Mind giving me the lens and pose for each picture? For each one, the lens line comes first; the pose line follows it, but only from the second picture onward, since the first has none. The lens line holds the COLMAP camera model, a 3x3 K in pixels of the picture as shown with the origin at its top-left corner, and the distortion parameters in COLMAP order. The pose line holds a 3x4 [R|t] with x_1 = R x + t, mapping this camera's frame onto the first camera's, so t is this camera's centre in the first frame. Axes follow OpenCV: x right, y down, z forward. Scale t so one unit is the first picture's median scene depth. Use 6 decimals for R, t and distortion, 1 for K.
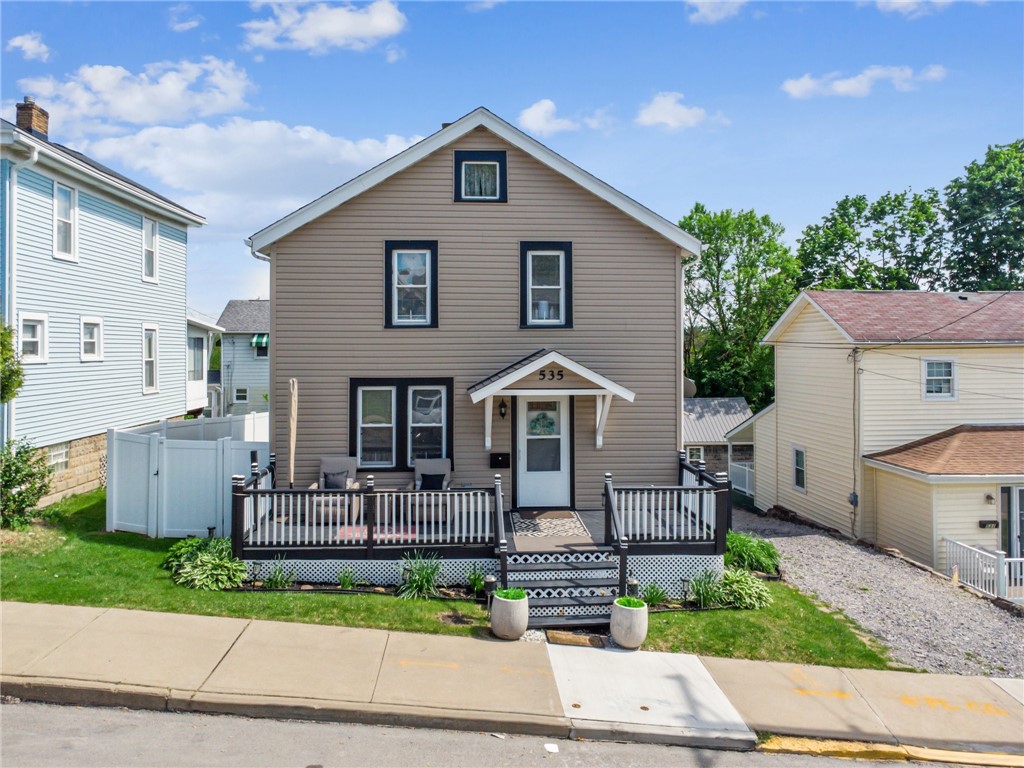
lens RADIAL K [[765.7, 0, 512.8], [0, 765.7, 334.3], [0, 0, 1]] dist [0.004678, 0.002631]
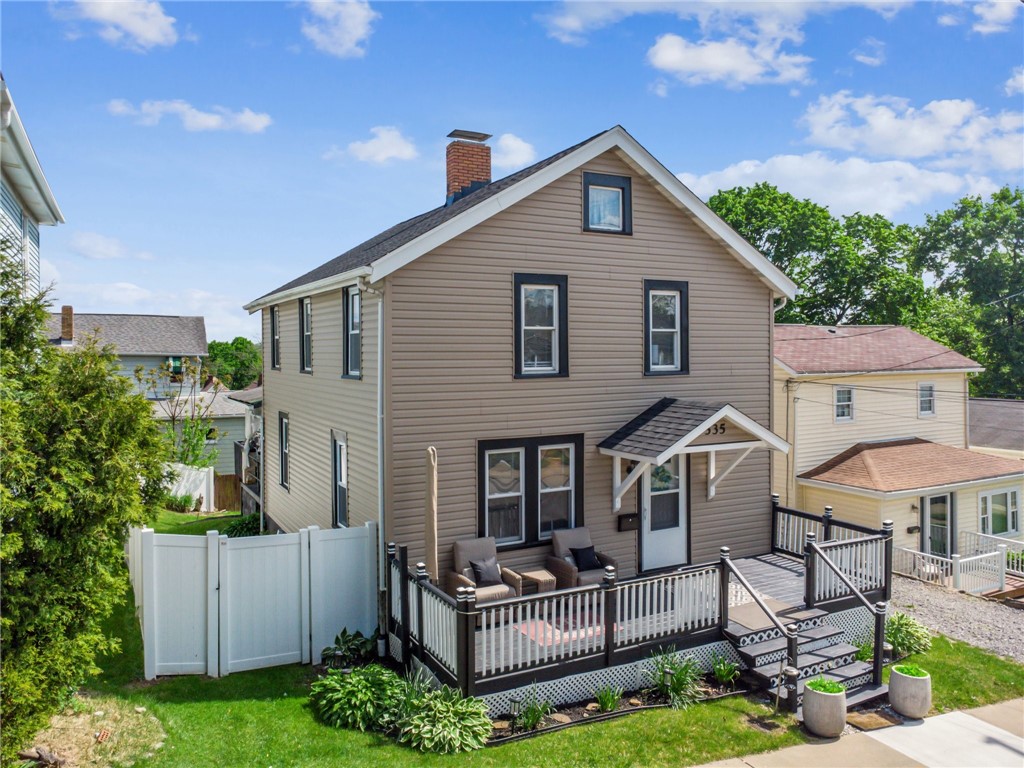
lens RADIAL K [[754.8, 0, 508.1], [0, 754.8, 362.6], [0, 0, 1]] dist [0.002501, -0.001776]
pose [[0.910721, -0.009301, 0.412917, -0.509398], [-0.002680, 0.999592, 0.028428, -0.048375], [-0.413013, -0.026996, 0.910325, 0.252445]]
